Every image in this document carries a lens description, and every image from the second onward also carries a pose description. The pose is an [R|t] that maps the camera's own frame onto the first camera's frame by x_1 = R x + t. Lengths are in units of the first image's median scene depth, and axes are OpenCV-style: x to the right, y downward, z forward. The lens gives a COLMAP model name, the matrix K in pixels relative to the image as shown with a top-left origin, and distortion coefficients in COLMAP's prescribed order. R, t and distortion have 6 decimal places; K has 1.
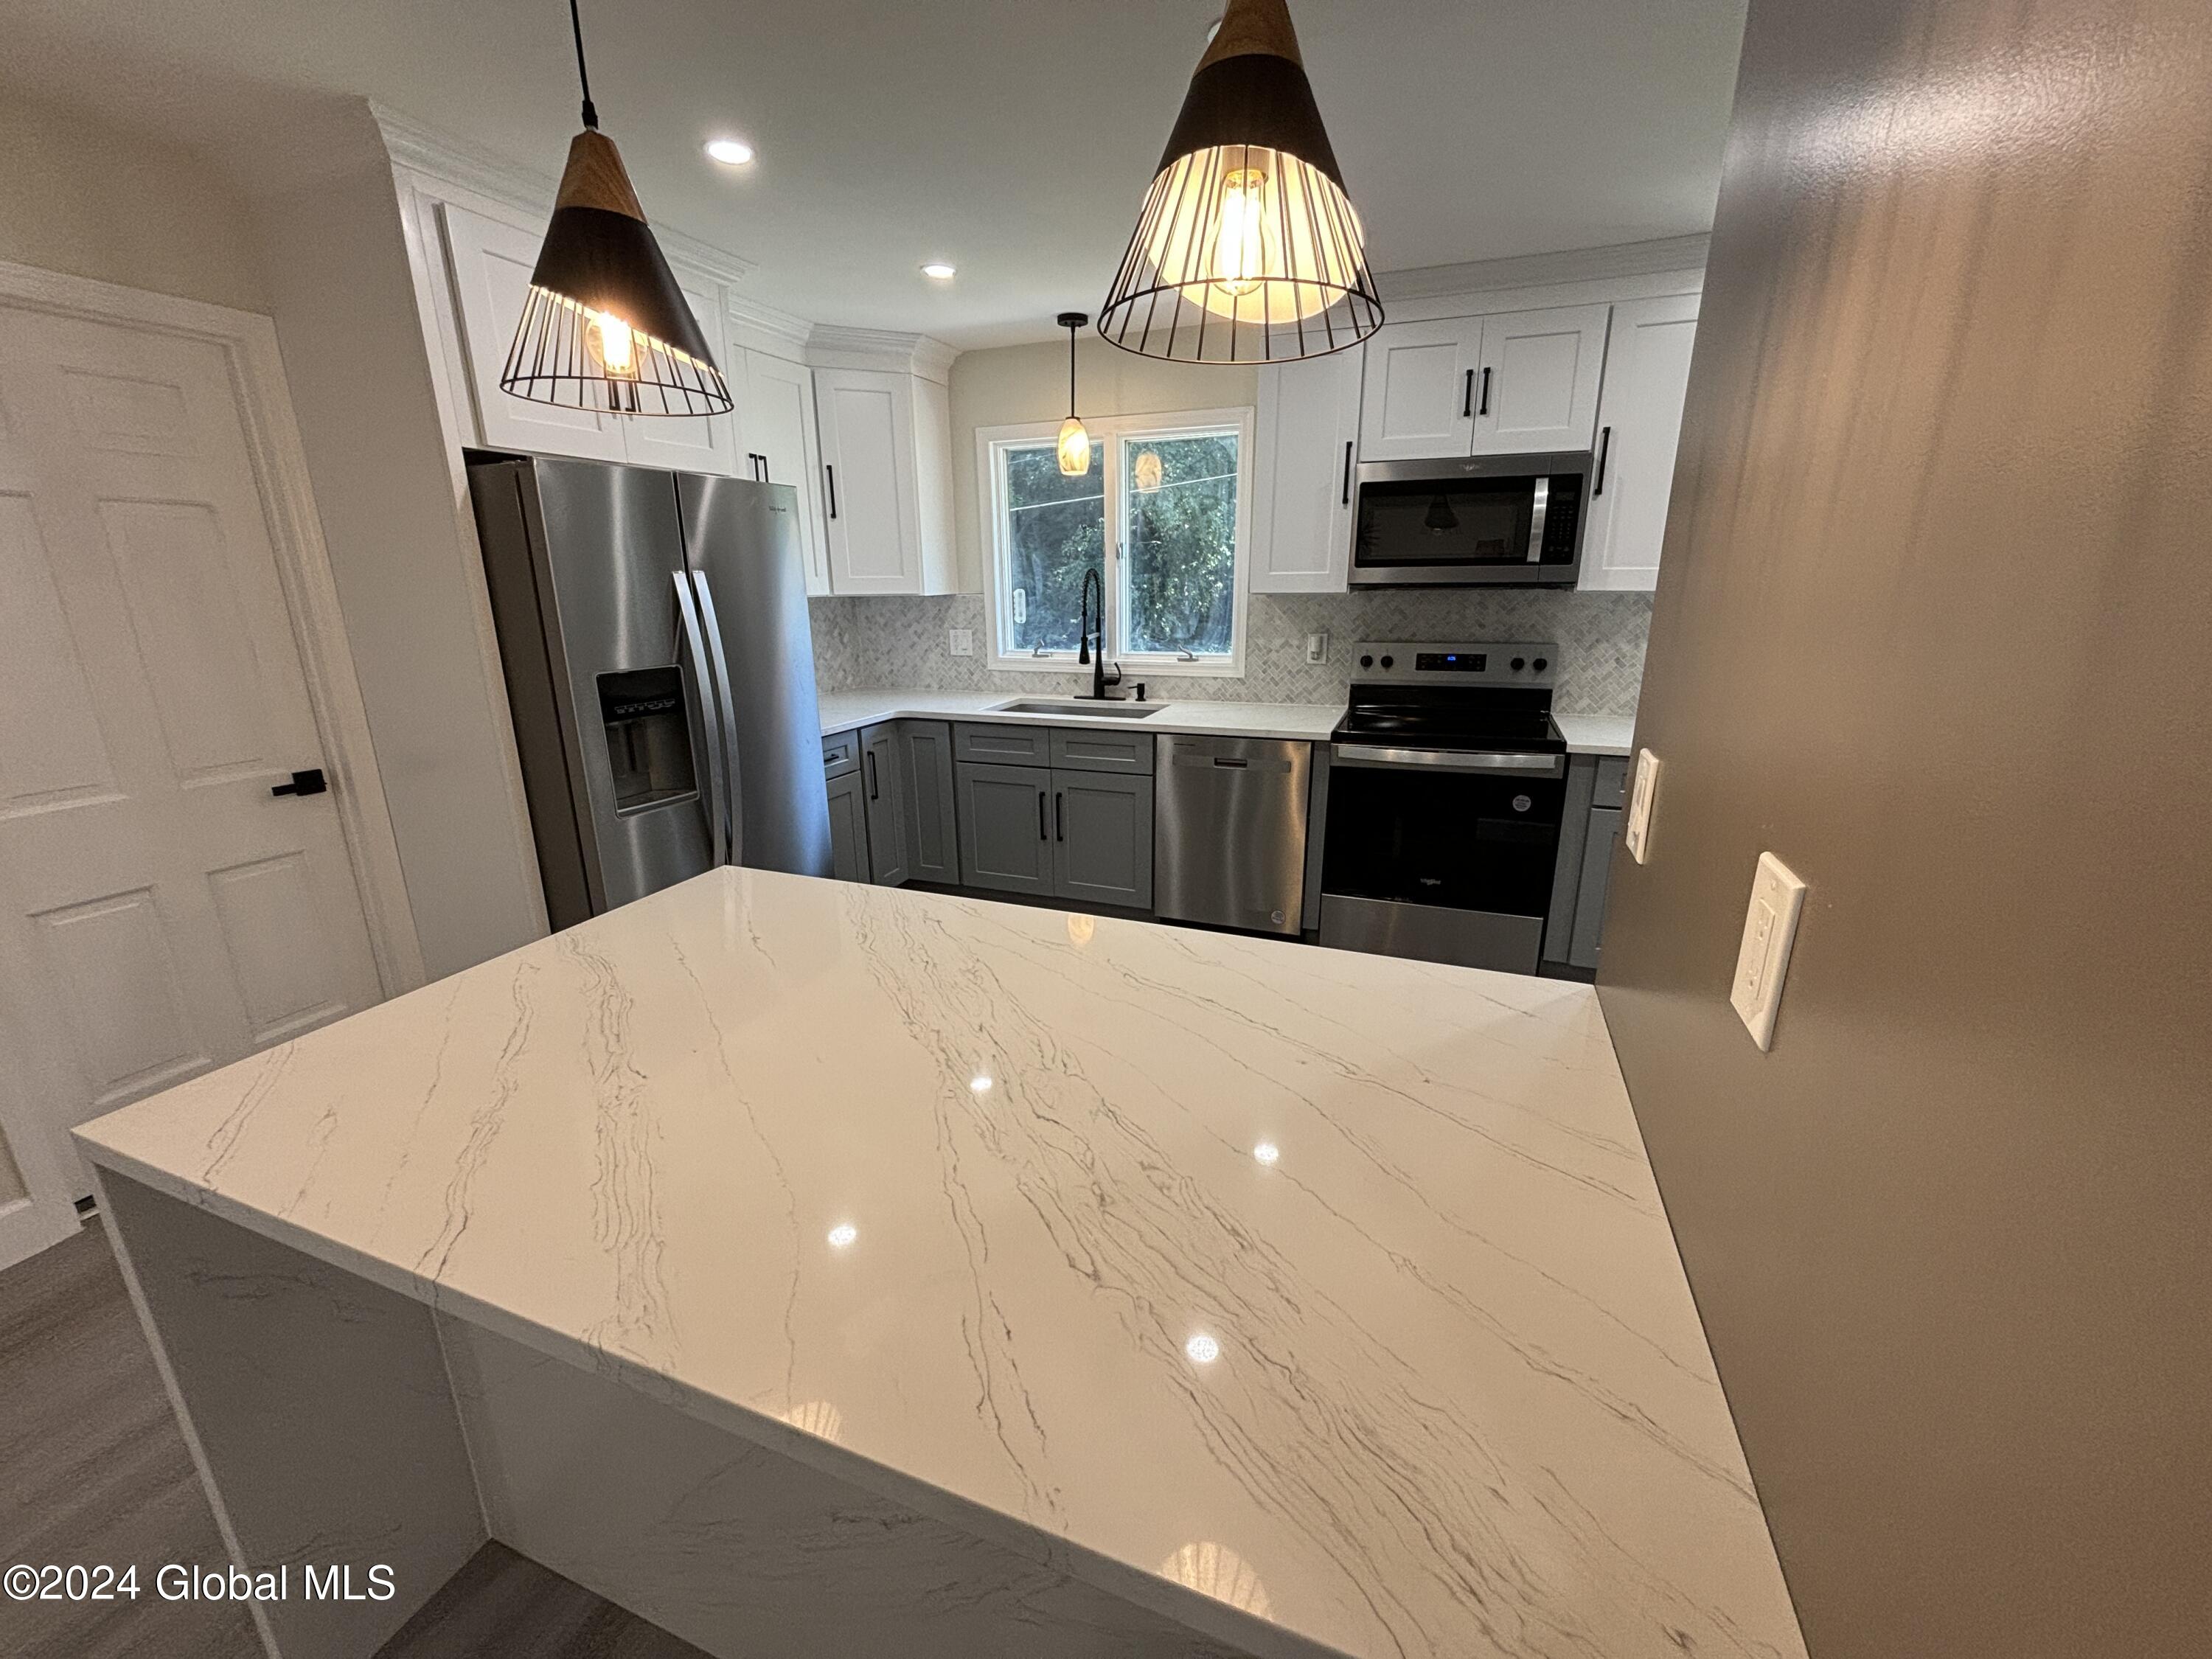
lens RADIAL K [[885.3, 0, 1101.5], [0, 885.3, 832.0], [0, 0, 1]] dist [-0.002822, -0.001906]
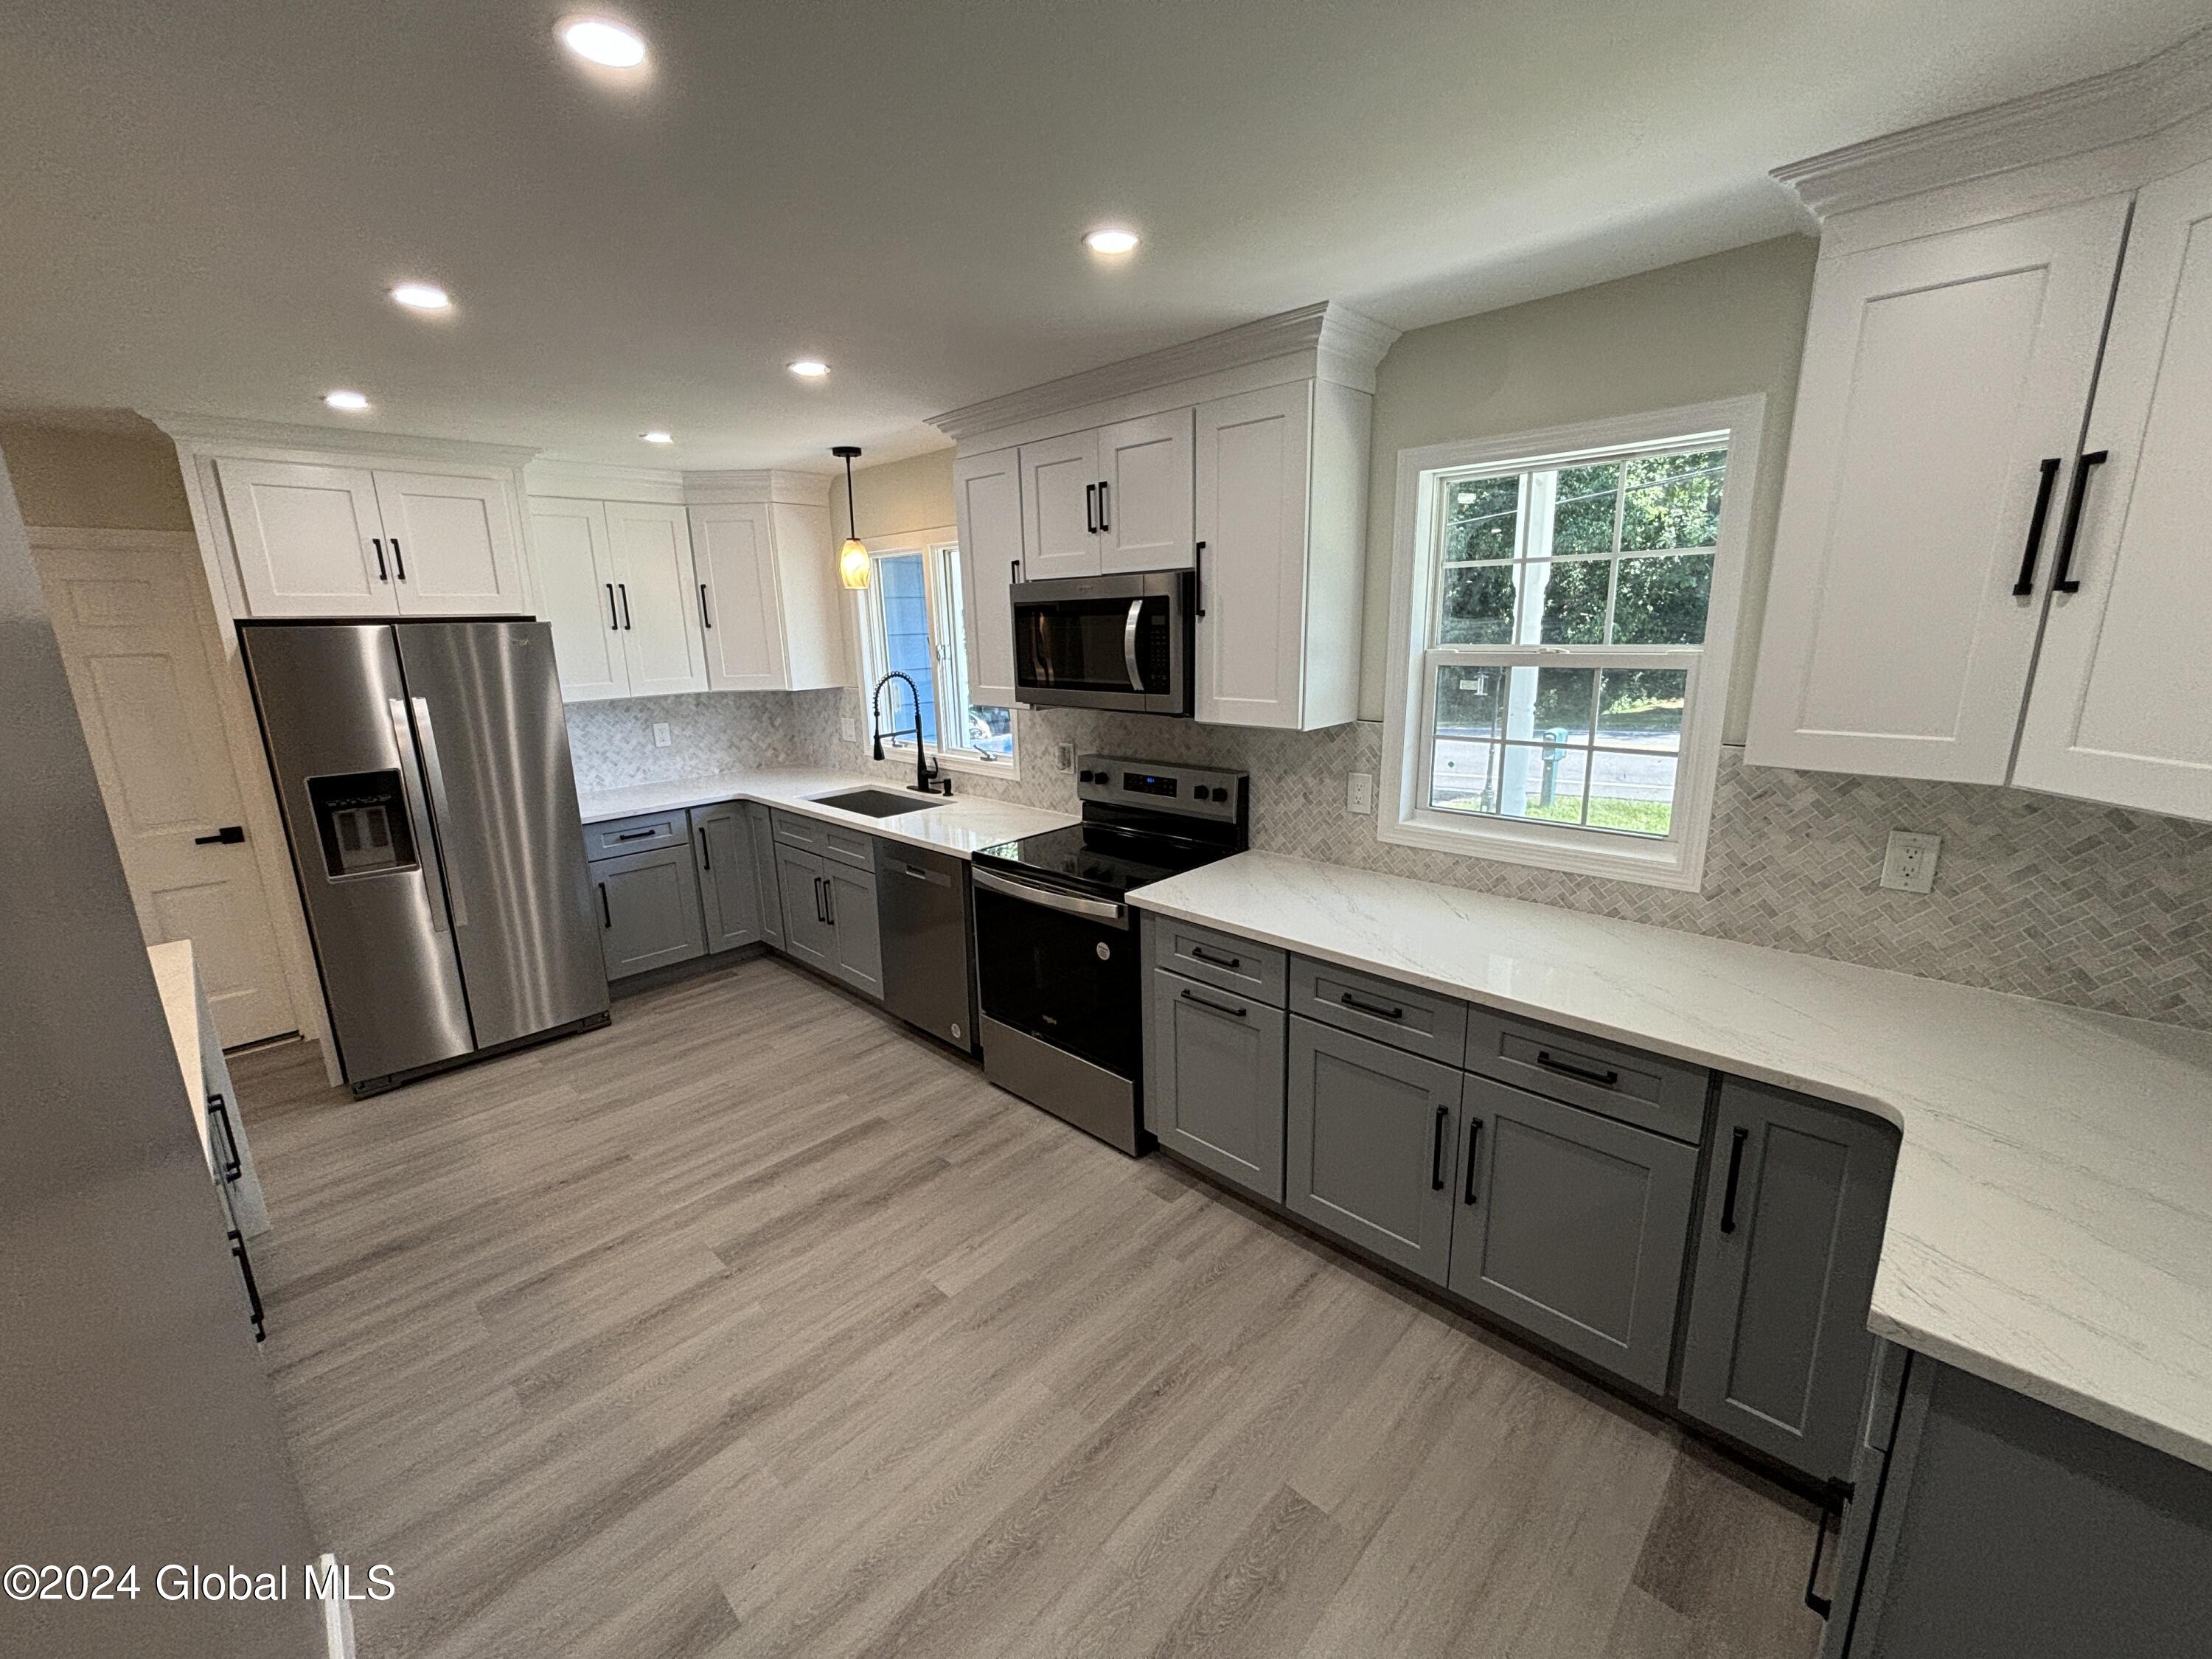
lens RADIAL K [[885.3, 0, 1118.8], [0, 885.3, 827.0], [0, 0, 1]] dist [-0.002822, -0.001906]
pose [[0.925134, 0.077793, -0.371585, 0.705617], [-0.093281, 0.995354, -0.023860, -0.121418], [0.368002, 0.056736, 0.928092, 0.133212]]
